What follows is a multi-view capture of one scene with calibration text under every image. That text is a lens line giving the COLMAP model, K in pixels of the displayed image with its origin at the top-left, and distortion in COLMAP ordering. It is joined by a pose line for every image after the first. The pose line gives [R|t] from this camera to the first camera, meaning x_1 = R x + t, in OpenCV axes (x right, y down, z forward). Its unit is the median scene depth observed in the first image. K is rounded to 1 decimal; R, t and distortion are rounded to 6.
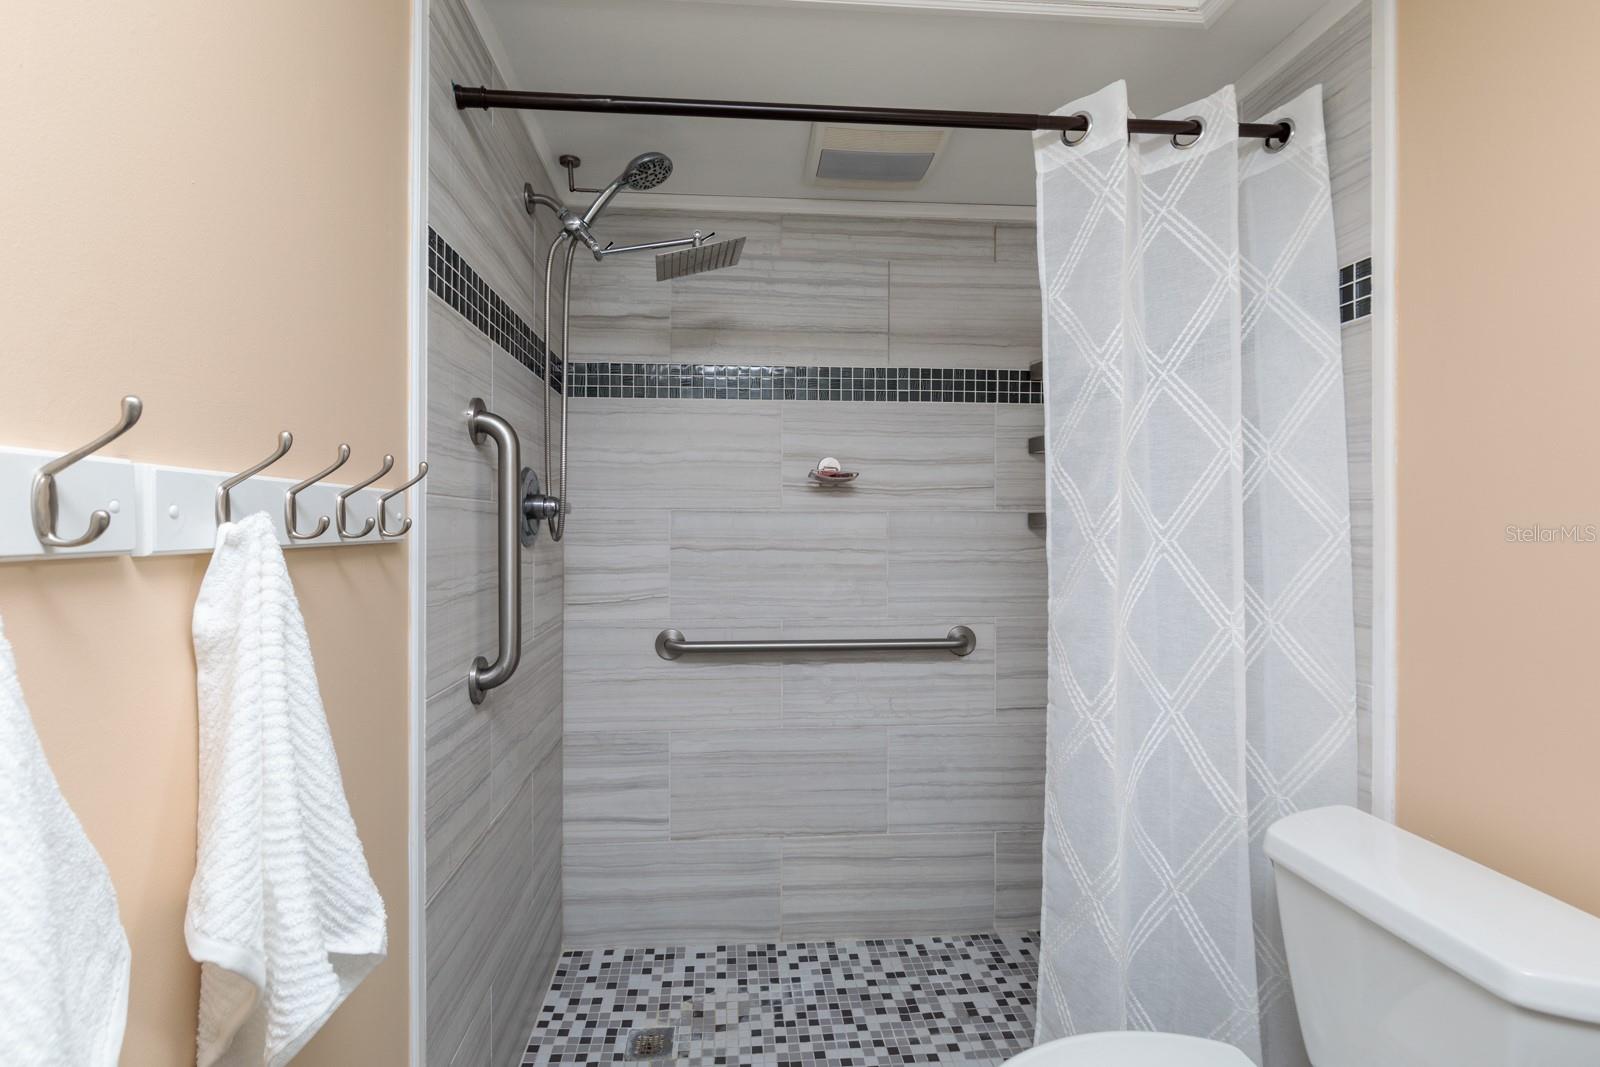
lens RADIAL K [[732.9, 0, 783.4], [0, 732.9, 527.5], [0, 0, 1]] dist [-0.004684, 0.001476]
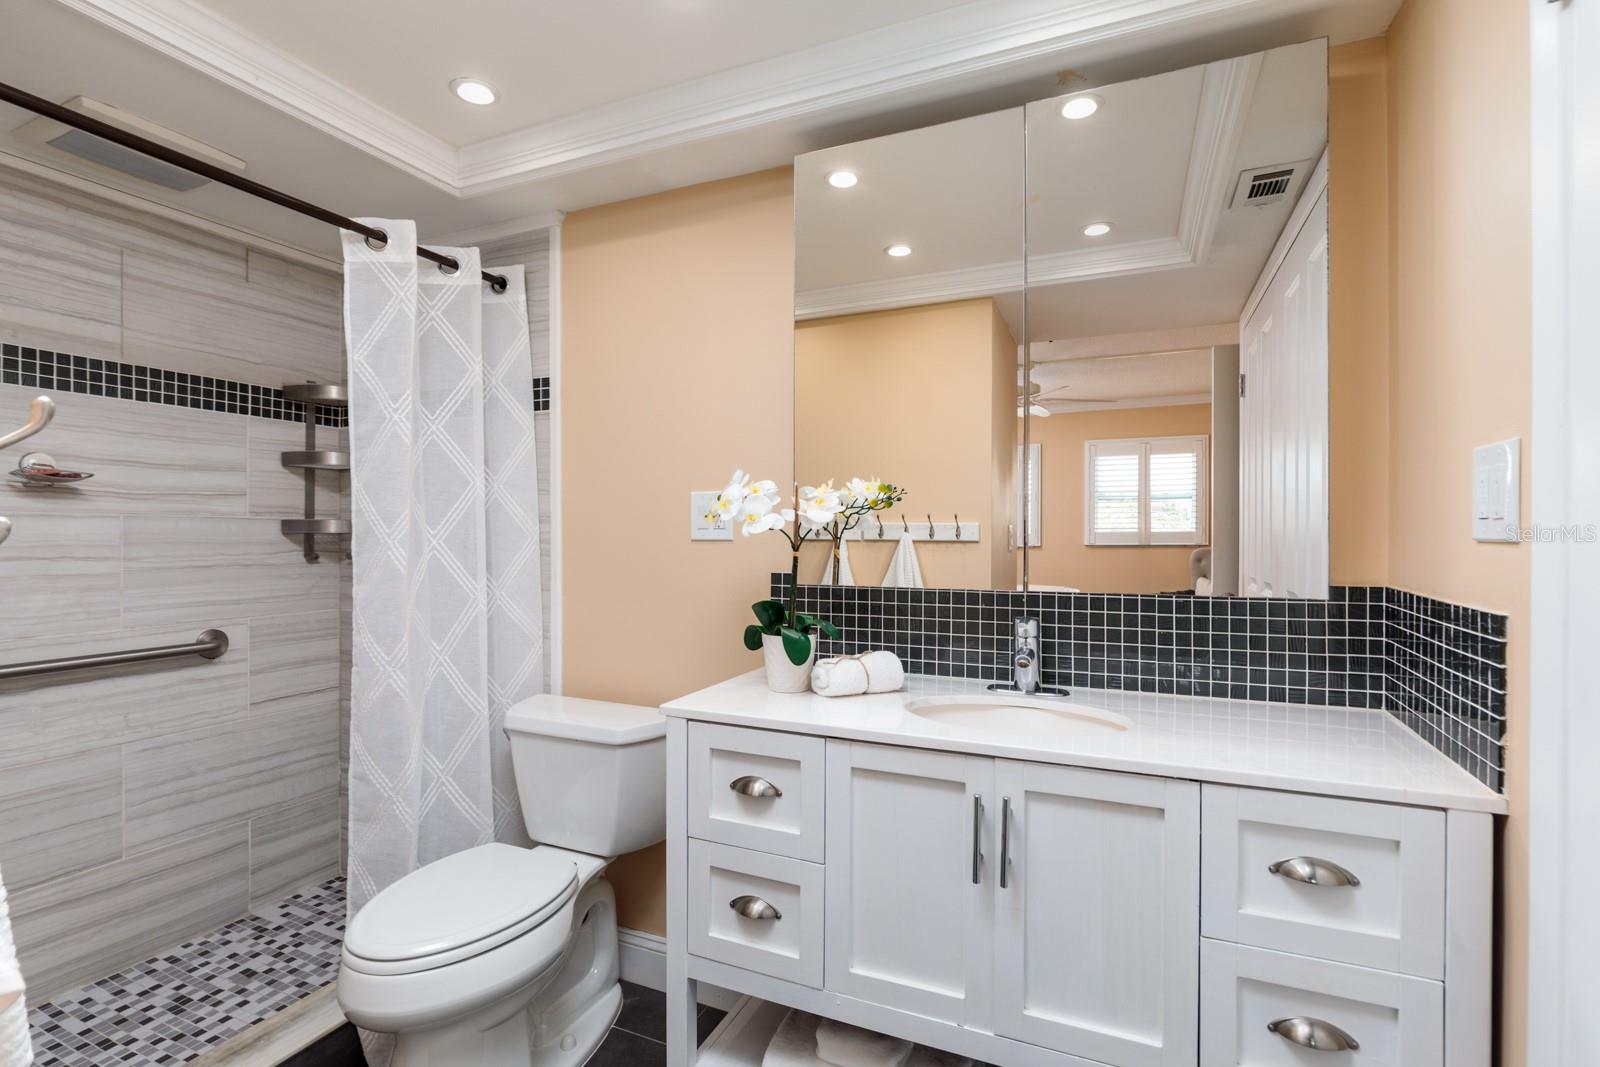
lens RADIAL K [[744.2, 0, 798.0], [0, 744.2, 535.5], [0, 0, 1]] dist [-0.007507, 0.000040]
pose [[0.485179, -0.003481, 0.874408, -0.312142], [0.000816, 0.999993, 0.003528, 0.000379], [-0.874414, -0.000998, 0.485179, -0.257093]]
